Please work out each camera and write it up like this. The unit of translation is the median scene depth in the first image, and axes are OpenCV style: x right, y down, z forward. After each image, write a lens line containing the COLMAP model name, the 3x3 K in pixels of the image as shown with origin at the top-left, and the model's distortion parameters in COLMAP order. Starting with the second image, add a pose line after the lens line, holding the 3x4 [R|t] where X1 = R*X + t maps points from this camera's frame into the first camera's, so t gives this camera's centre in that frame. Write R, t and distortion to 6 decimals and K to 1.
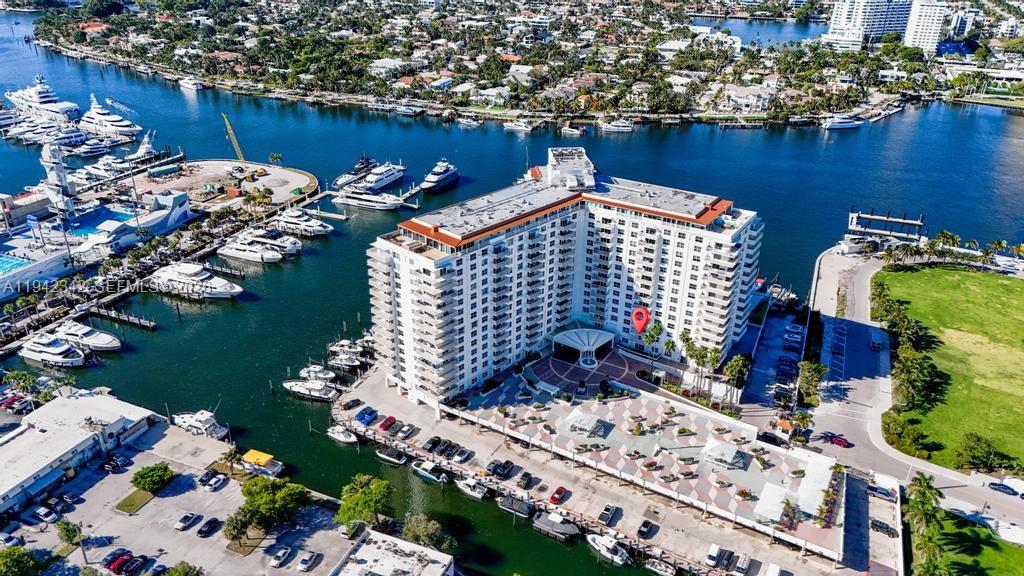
lens RADIAL K [[761.8, 0, 508.7], [0, 761.8, 282.1], [0, 0, 1]] dist [0.085676, -0.091615]
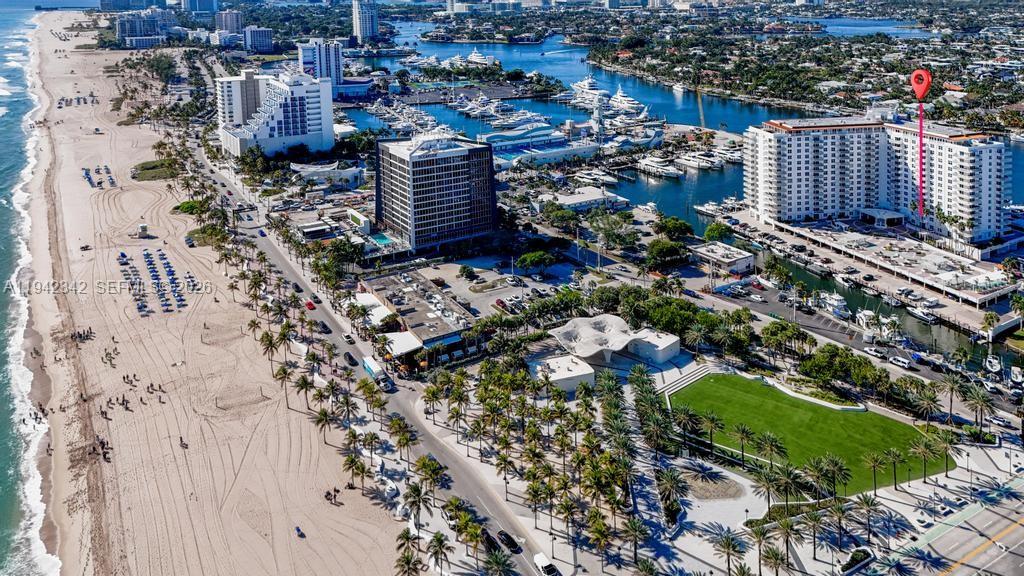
lens RADIAL K [[775.6, 0, 479.8], [0, 775.6, 11.2], [0, 0, 1]] dist [0.000312, 0.001300]
pose [[0.798493, 0.004994, -0.601983, 0.407588], [-0.242008, 0.918269, -0.313390, 0.401356], [0.551218, 0.395925, 0.734440, -0.821847]]
